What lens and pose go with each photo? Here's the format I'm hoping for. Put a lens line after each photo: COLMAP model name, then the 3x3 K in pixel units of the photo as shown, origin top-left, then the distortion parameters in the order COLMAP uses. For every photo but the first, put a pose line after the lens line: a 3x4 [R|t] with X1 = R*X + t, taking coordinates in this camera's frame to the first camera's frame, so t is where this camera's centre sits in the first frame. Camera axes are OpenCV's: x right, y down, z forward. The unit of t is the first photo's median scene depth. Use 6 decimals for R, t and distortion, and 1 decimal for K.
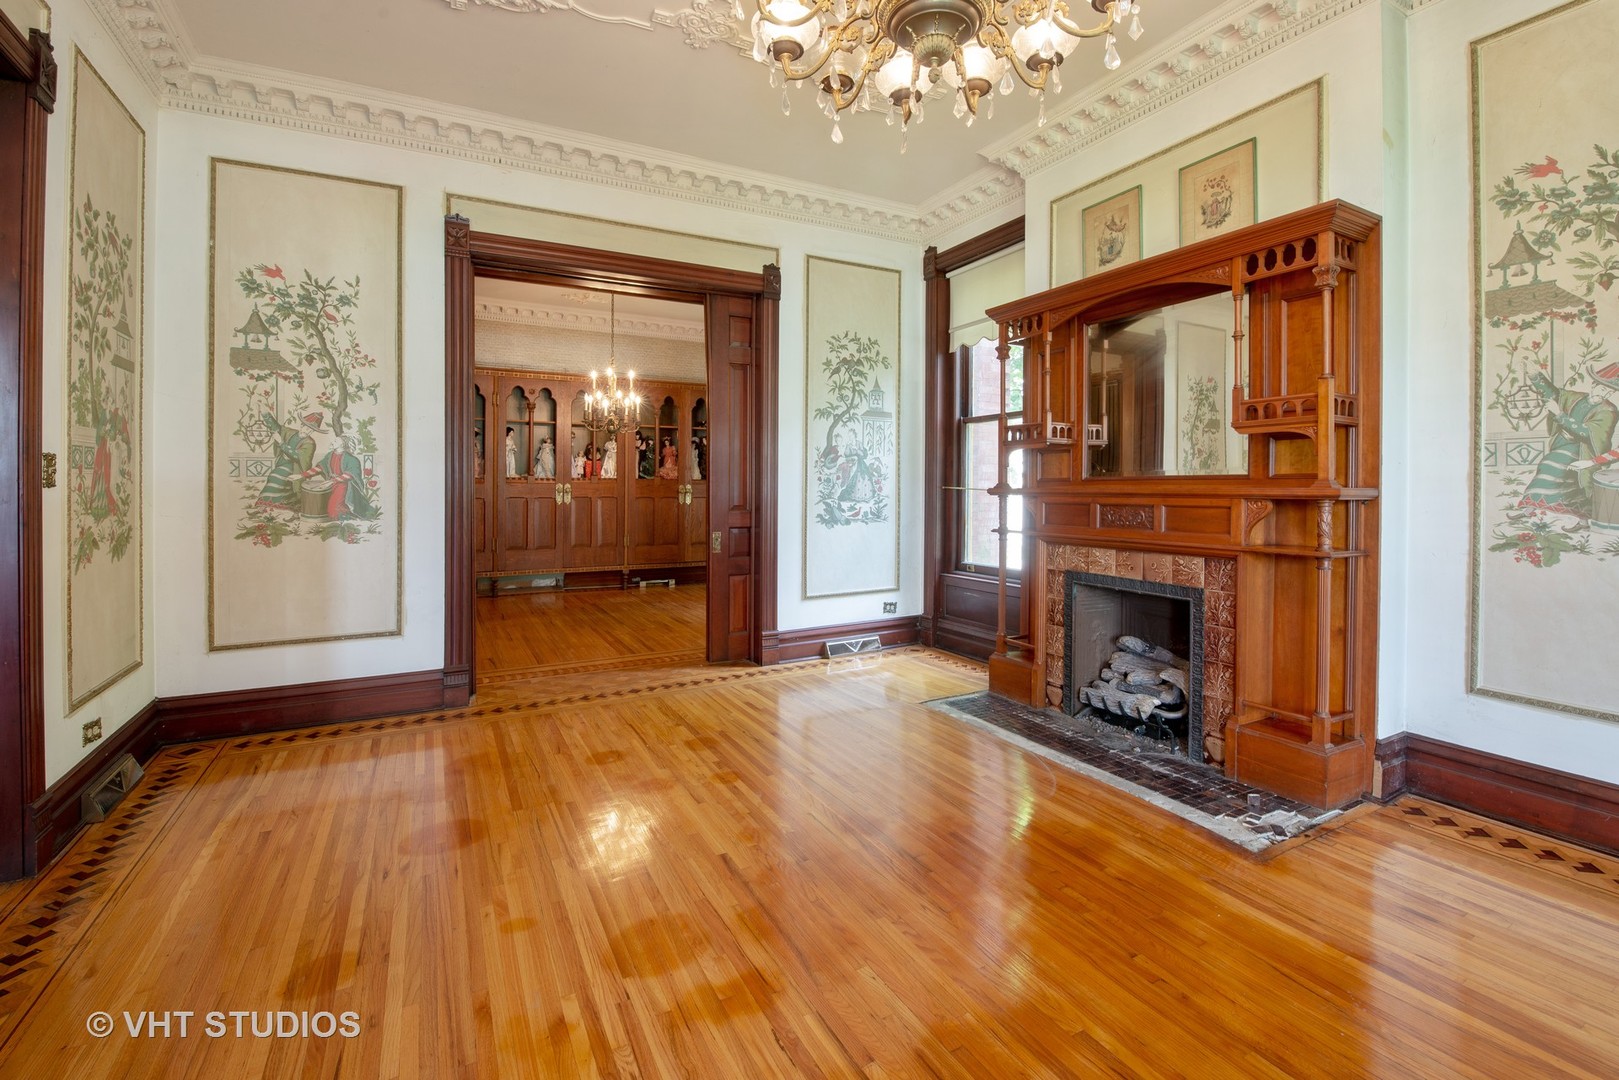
lens RADIAL K [[738.9, 0, 834.7], [0, 738.9, 490.1], [0, 0, 1]] dist [-0.004927, -0.000899]
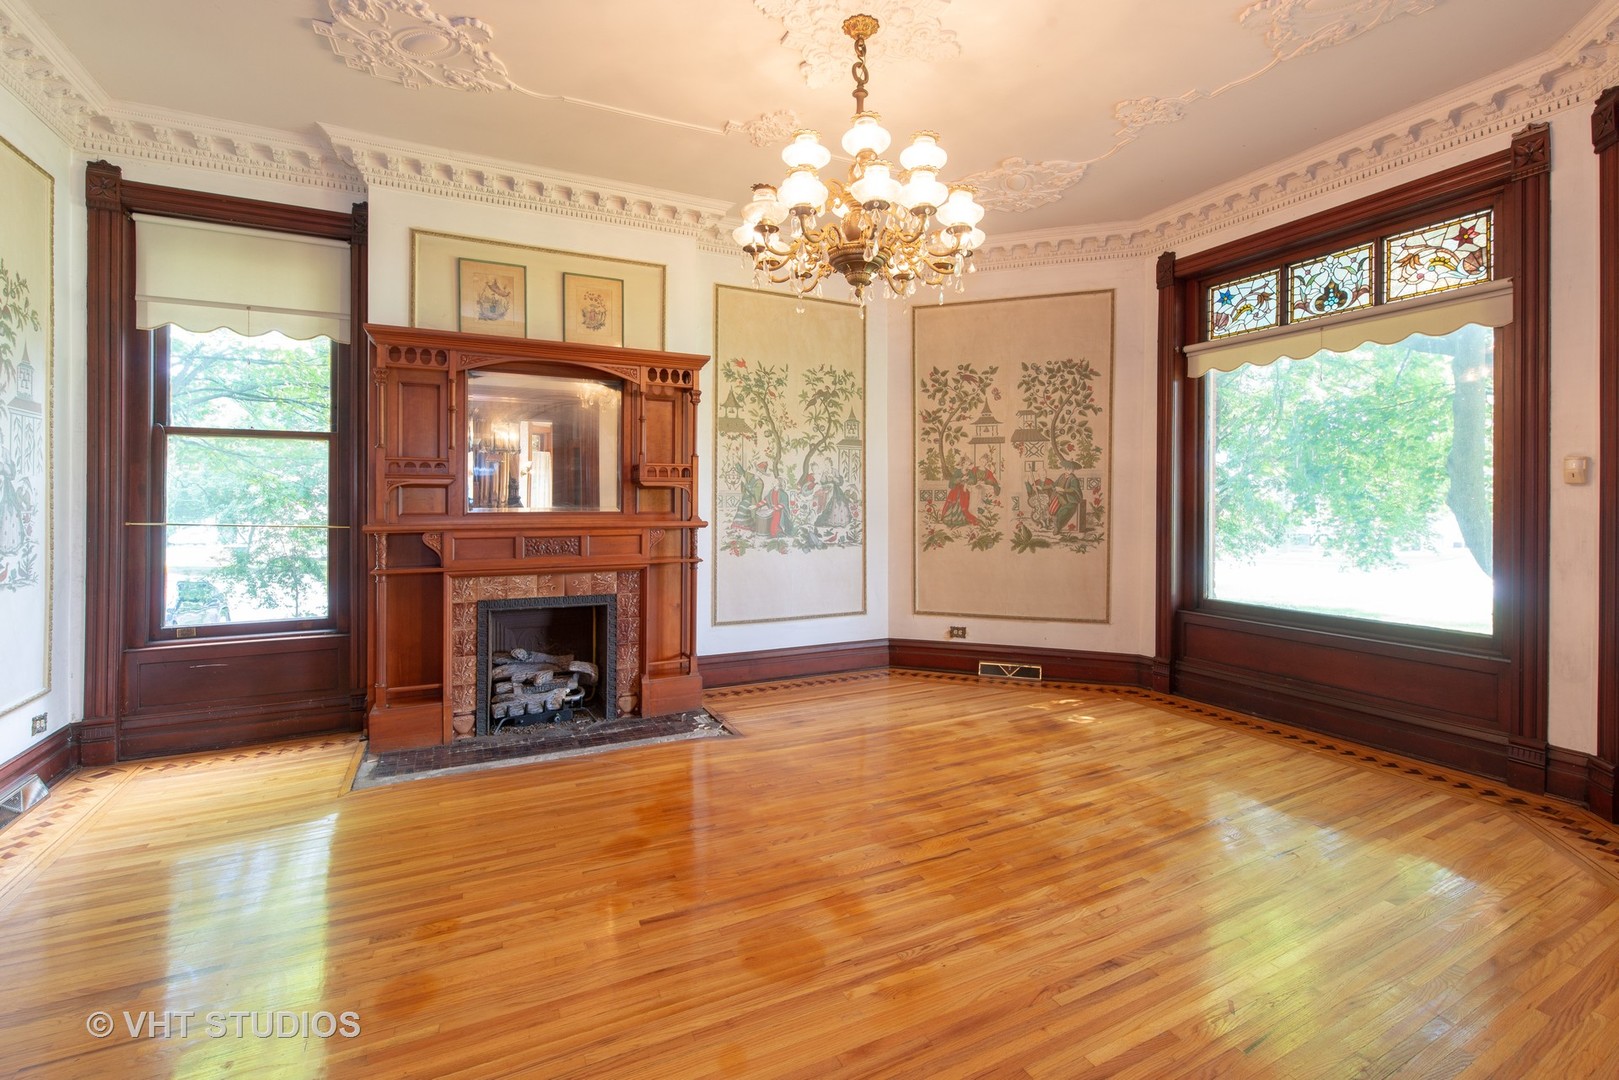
lens RADIAL K [[738.9, 0, 798.8], [0, 738.9, 500.8], [0, 0, 1]] dist [-0.004927, -0.000899]
pose [[0.027608, -0.006074, 0.999600, -0.823647], [-0.001608, 0.999980, 0.006121, -0.047983], [-0.999618, -0.001777, 0.027598, 0.571959]]
